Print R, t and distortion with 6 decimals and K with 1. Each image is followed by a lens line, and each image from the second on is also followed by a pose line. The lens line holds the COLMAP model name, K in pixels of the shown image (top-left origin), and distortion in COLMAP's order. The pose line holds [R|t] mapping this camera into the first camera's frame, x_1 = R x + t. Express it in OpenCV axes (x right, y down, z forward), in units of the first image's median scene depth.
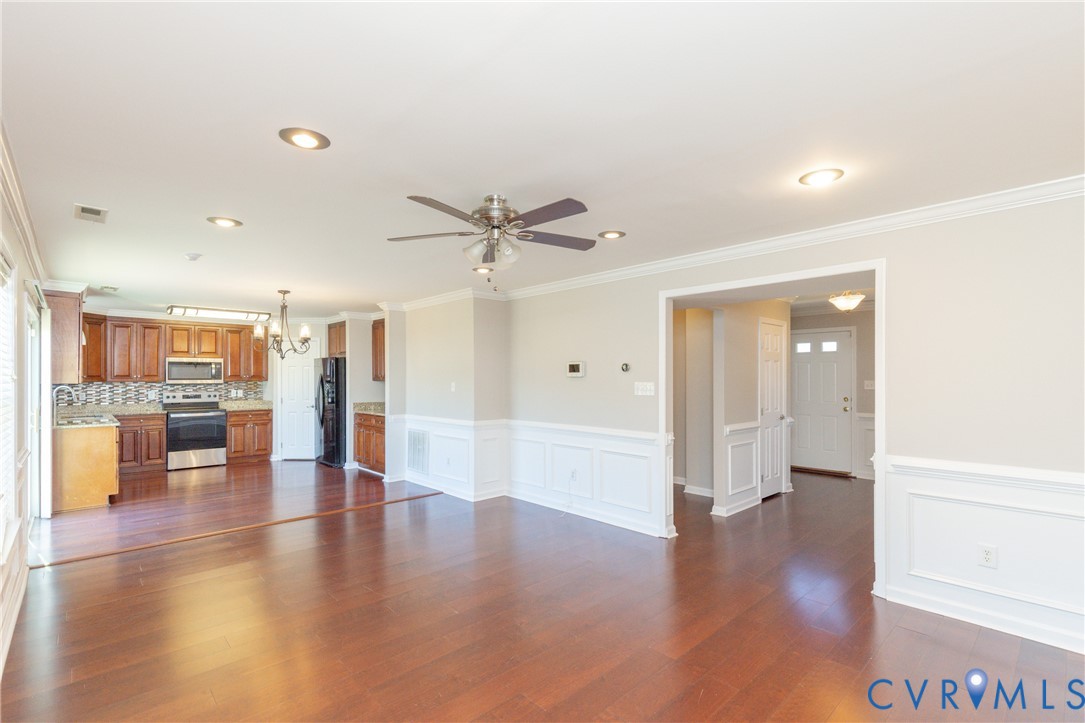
lens RADIAL K [[489.5, 0, 545.9], [0, 489.5, 374.8], [0, 0, 1]] dist [0.010195, -0.002955]
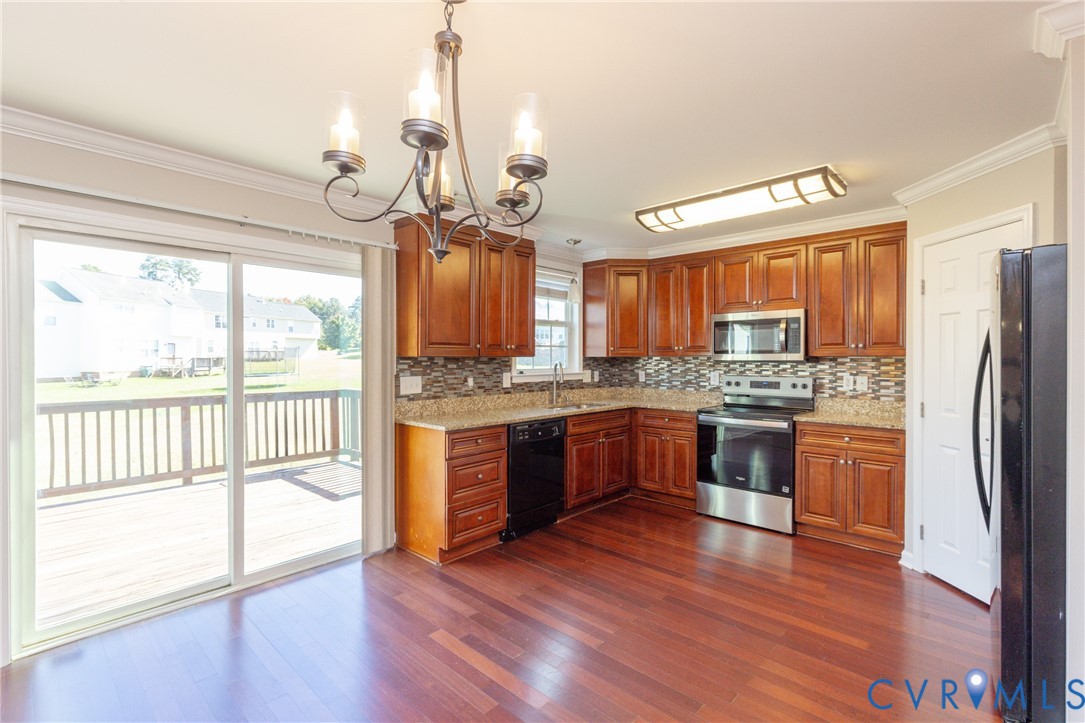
lens RADIAL K [[489.5, 0, 529.3], [0, 489.5, 361.6], [0, 0, 1]] dist [0.010195, -0.002955]
pose [[0.050631, 0.011873, -0.998647, -0.205283], [0.005974, 0.999908, 0.012190, 0.011120], [0.998700, -0.006583, 0.050555, 0.738420]]
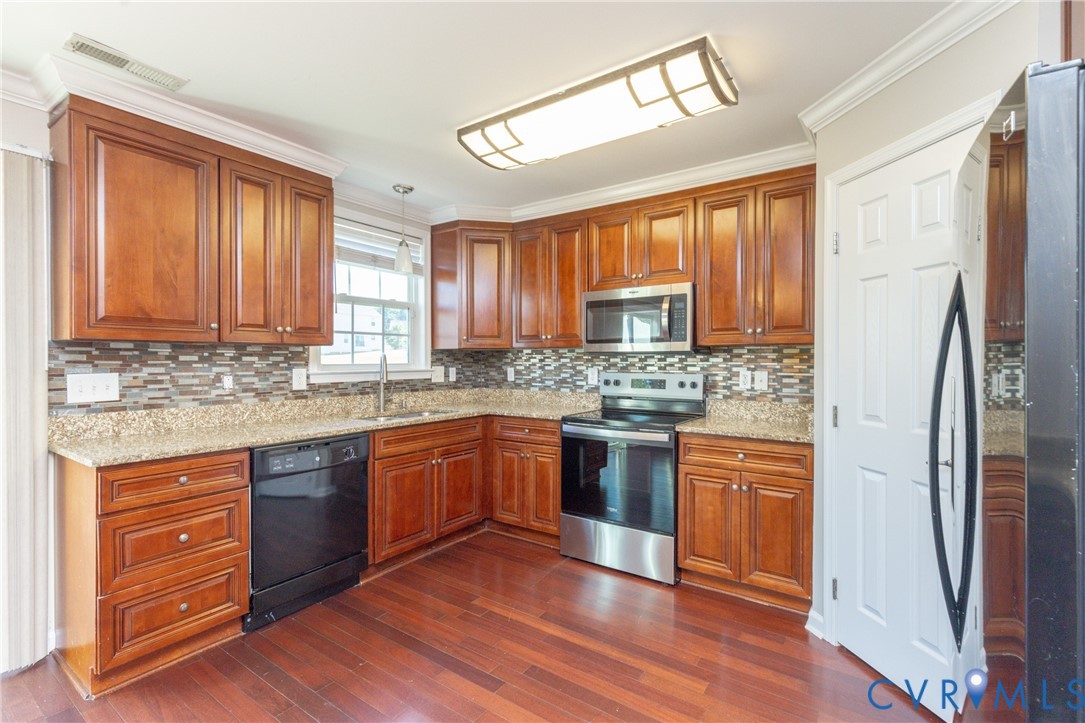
lens RADIAL K [[489.5, 0, 537.4], [0, 489.5, 364.1], [0, 0, 1]] dist [0.010195, -0.002955]
pose [[0.206097, 0.013983, -0.978432, -0.340801], [0.003573, 0.999880, 0.015042, 0.021461], [0.978525, -0.006596, 0.206022, 0.845930]]
